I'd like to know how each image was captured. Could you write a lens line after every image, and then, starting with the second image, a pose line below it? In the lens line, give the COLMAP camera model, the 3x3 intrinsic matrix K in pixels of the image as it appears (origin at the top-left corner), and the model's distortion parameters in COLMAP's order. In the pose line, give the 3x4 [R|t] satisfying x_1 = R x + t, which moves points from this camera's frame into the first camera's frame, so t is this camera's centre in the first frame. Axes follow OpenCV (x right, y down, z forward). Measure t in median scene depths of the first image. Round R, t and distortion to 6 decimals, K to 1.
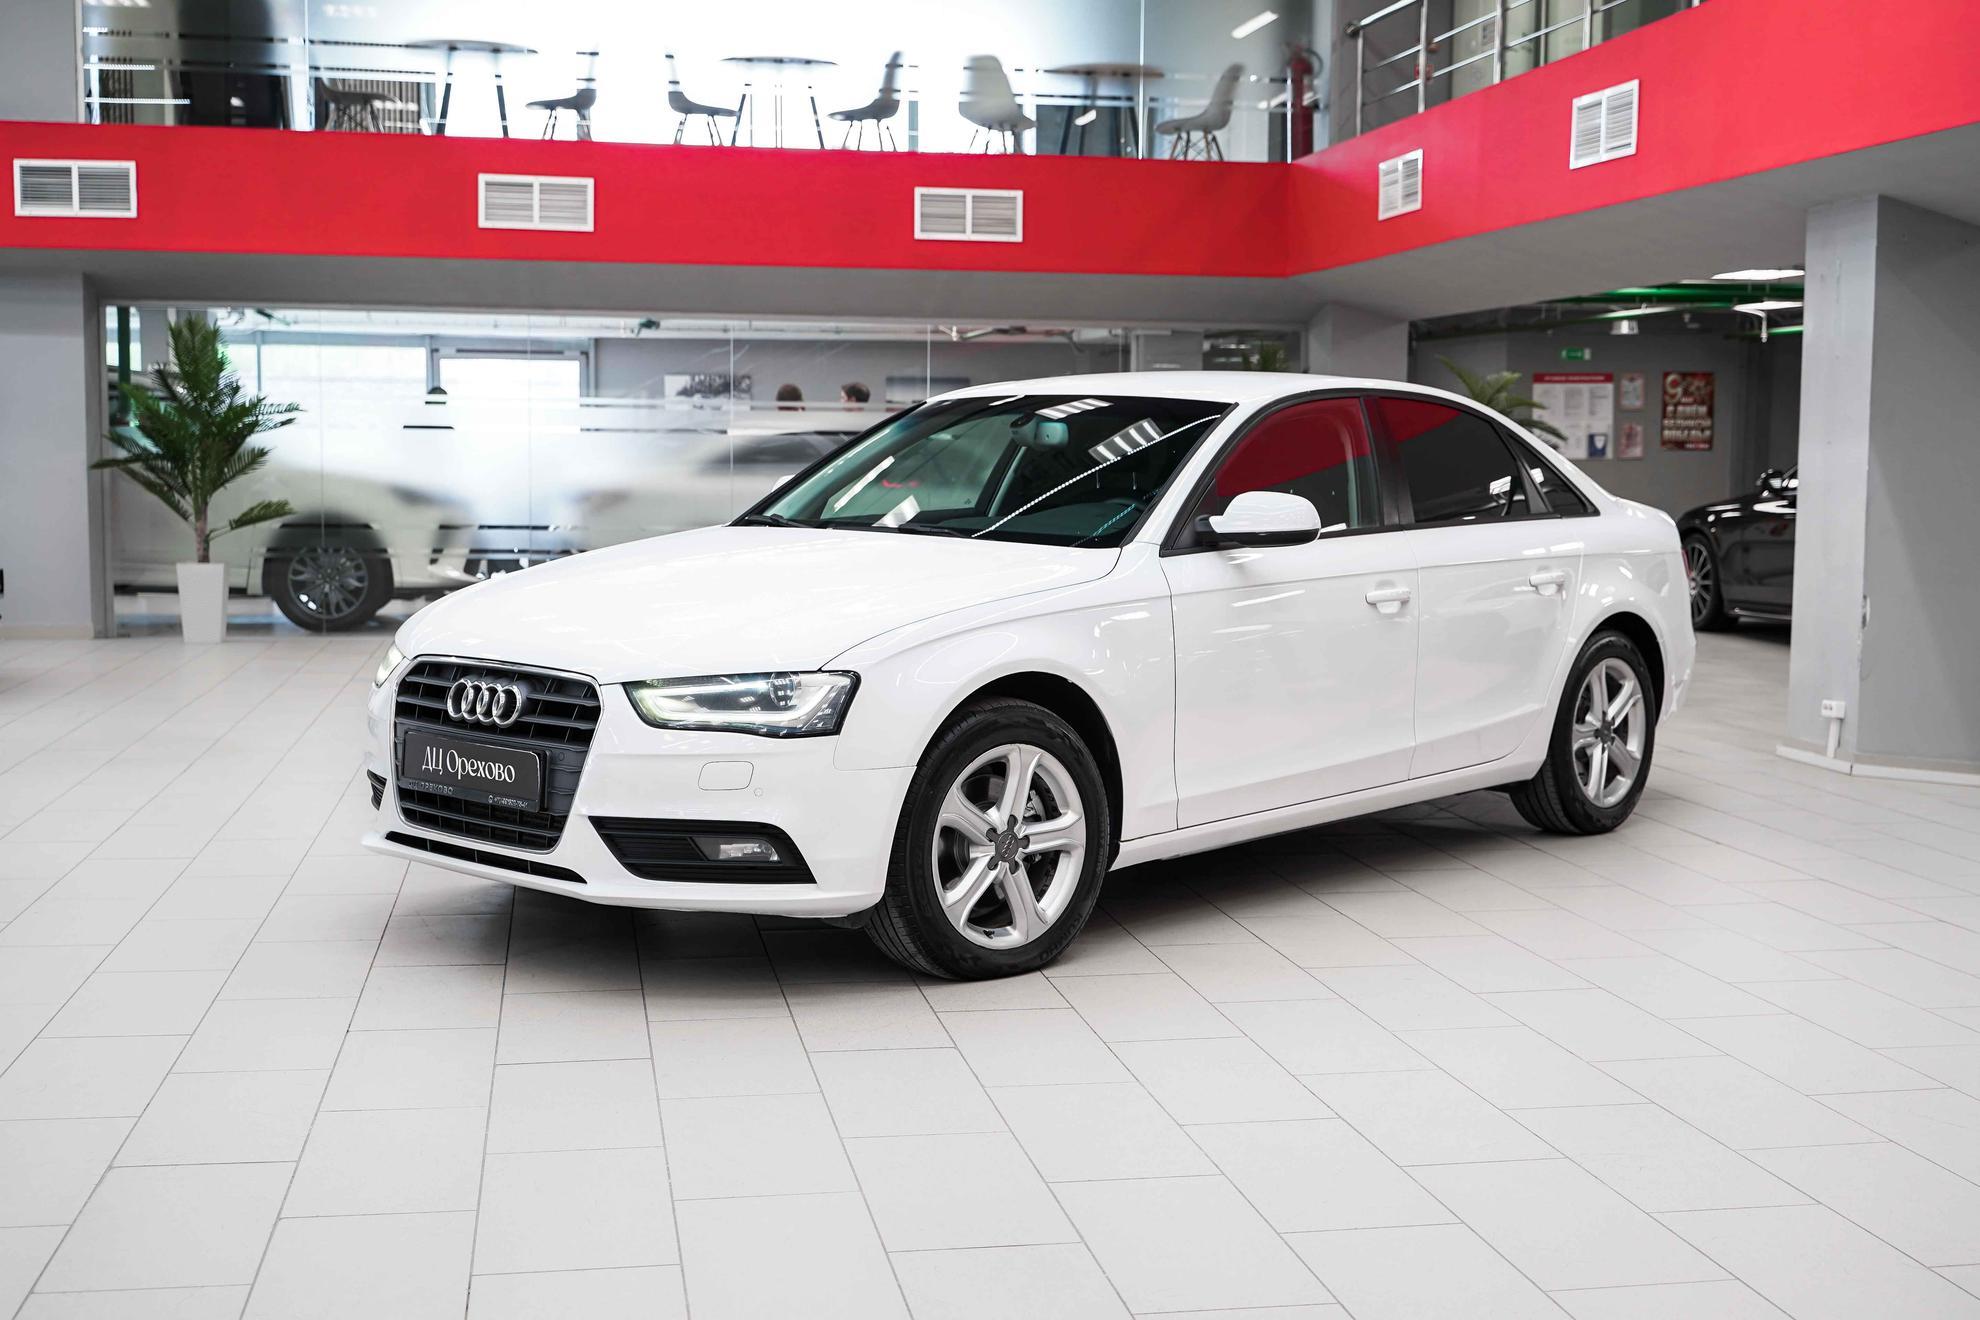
lens RADIAL K [[2348.8, 0, 988.1], [0, 2348.8, 685.4], [0, 0, 1]] dist [0.013845, -0.027880]
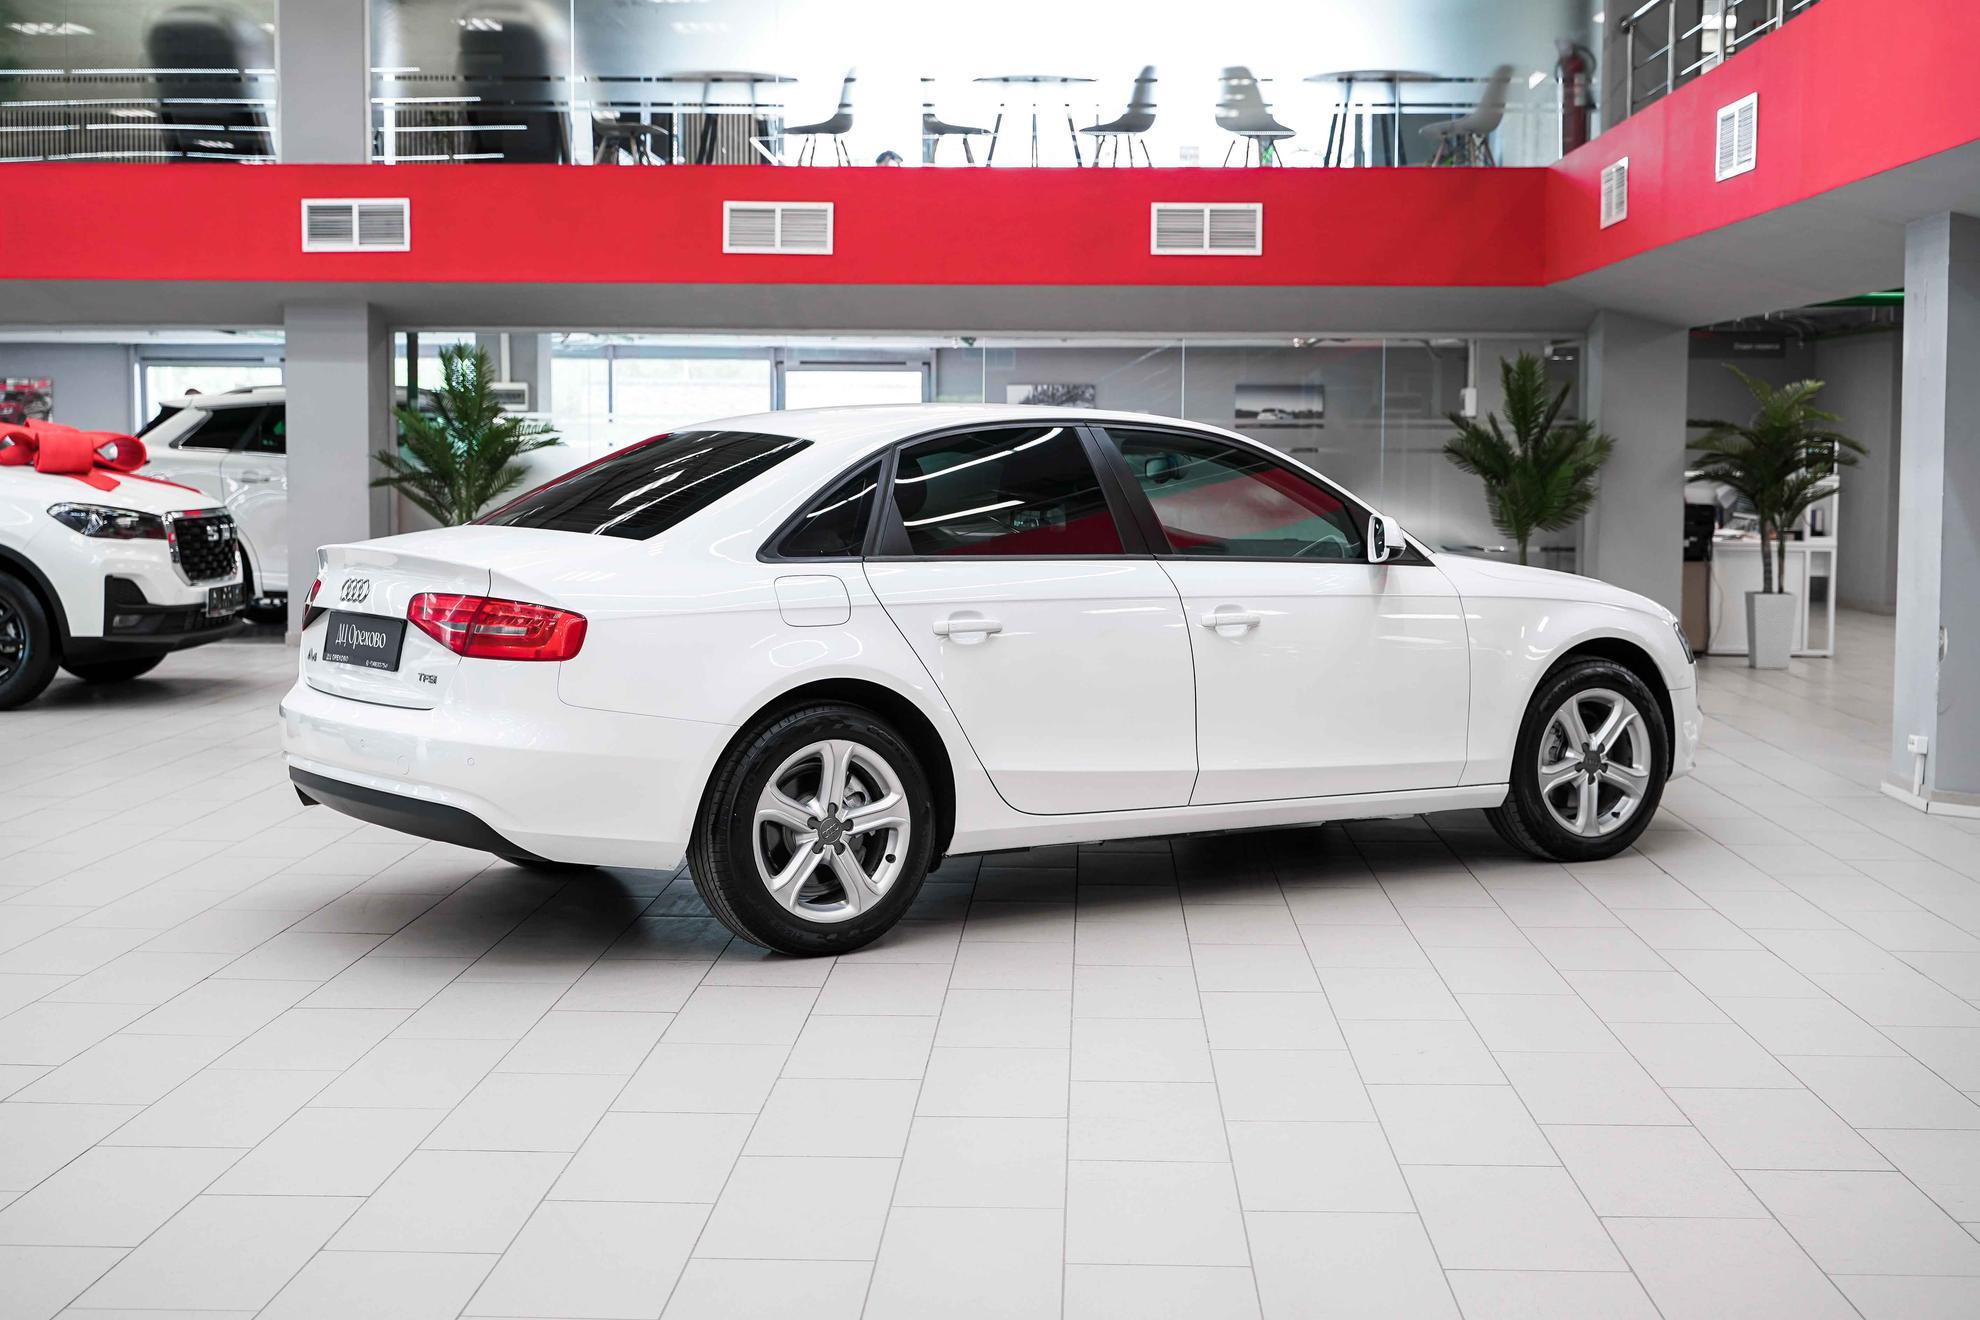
lens RADIAL K [[2561.7, 0, 992.4], [0, 2561.7, 611.8], [0, 0, 1]] dist [0.013089, 0.011287]
pose [[0.977528, 0.009831, -0.210575, 0.132302], [-0.017550, 0.999239, -0.034822, -0.000483], [0.210072, 0.037735, 0.976957, -0.065030]]
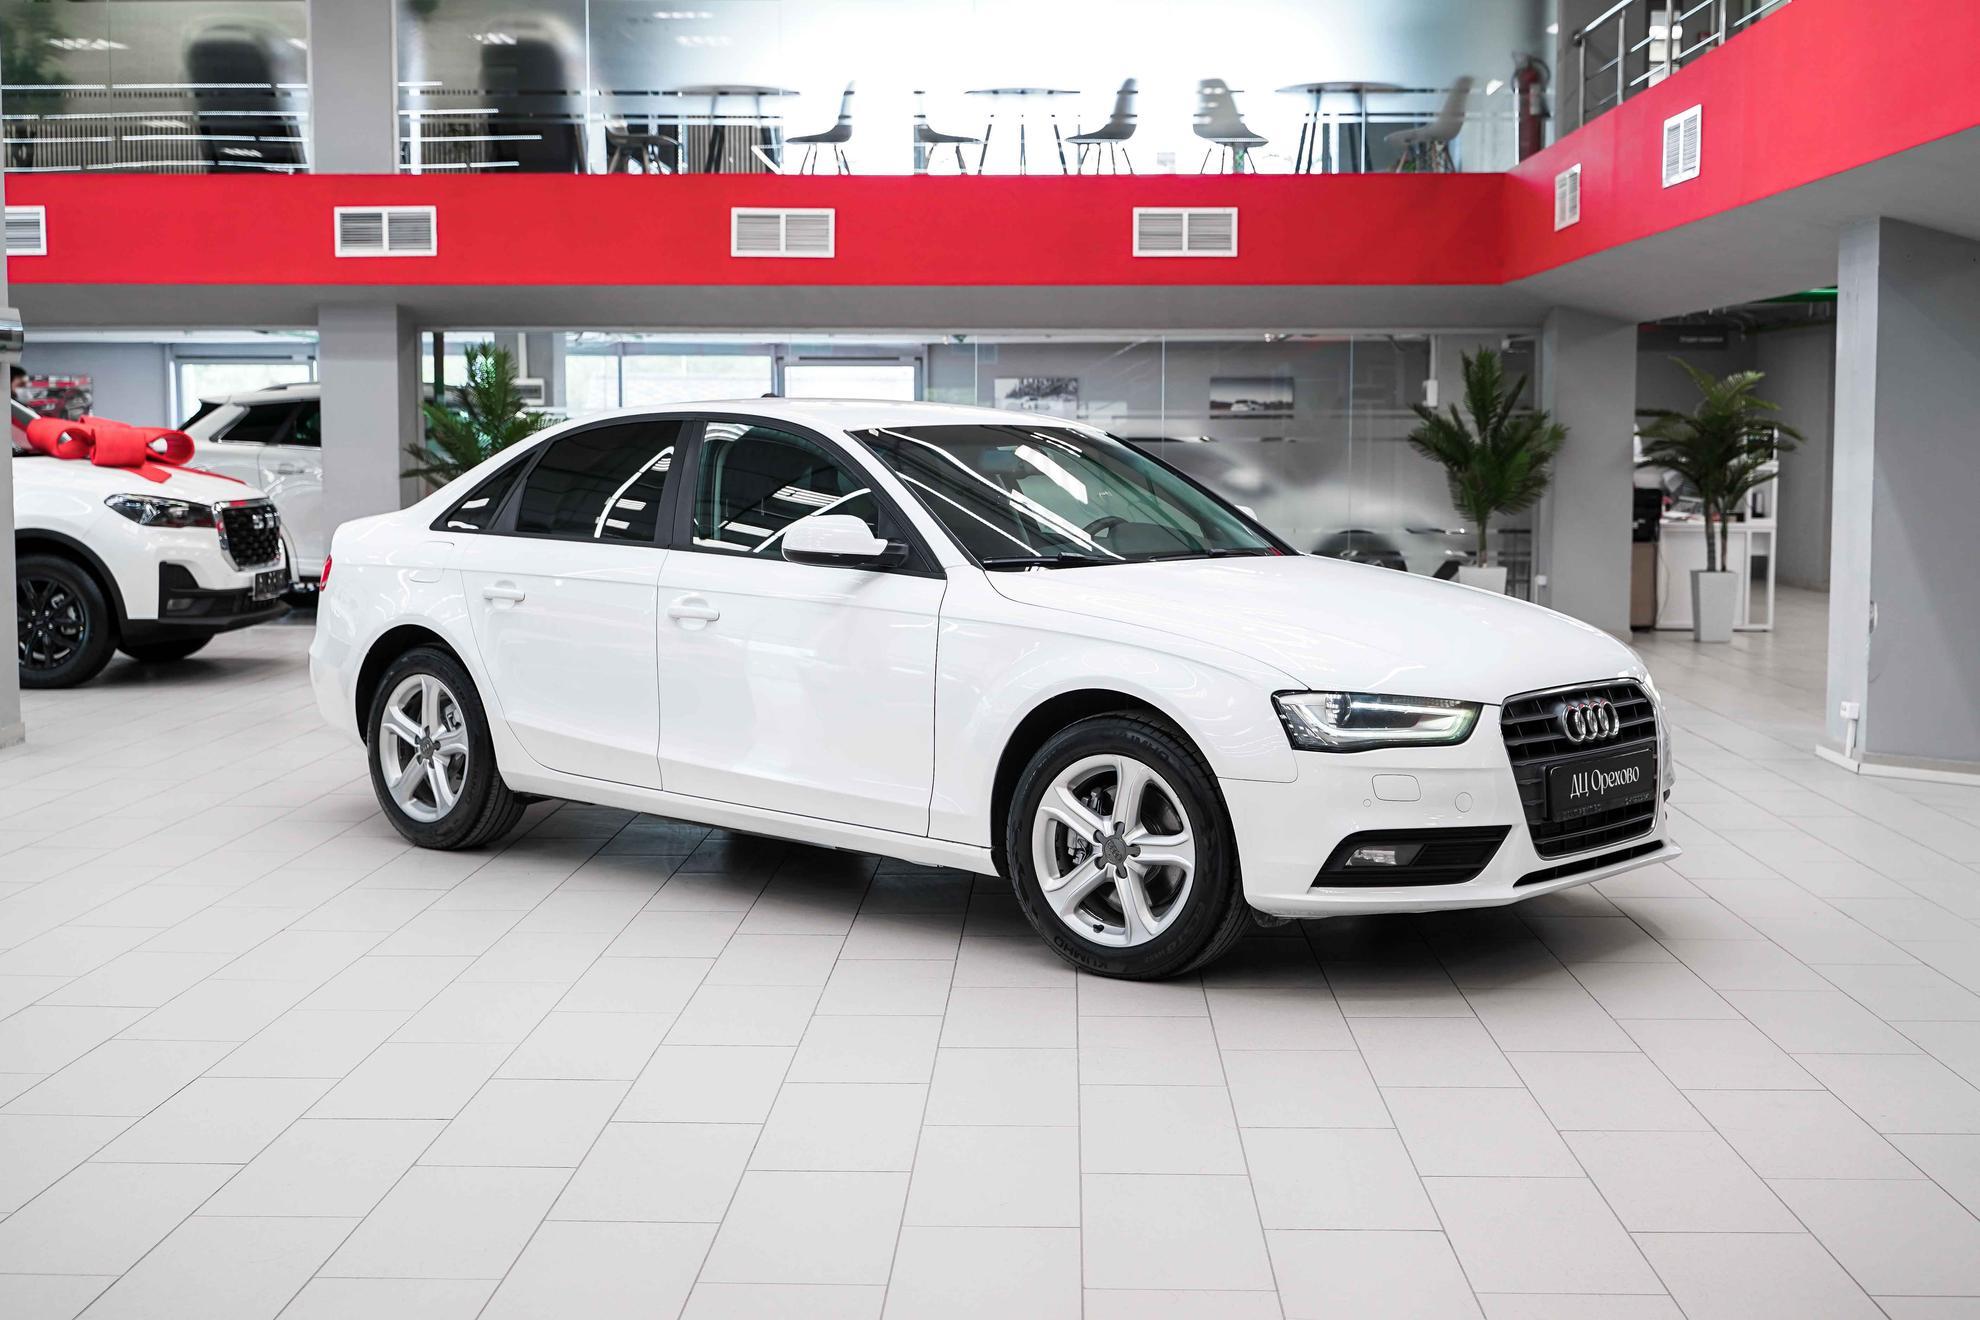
lens RADIAL K [[2437.1, 0, 984.7], [0, 2437.1, 627.1], [0, 0, 1]] dist [0.019018, 0.005103]
pose [[0.978401, 0.008223, -0.206552, 0.131127], [-0.012830, 0.999698, -0.020978, 0.000603], [0.206317, 0.023175, 0.978211, -0.082866]]
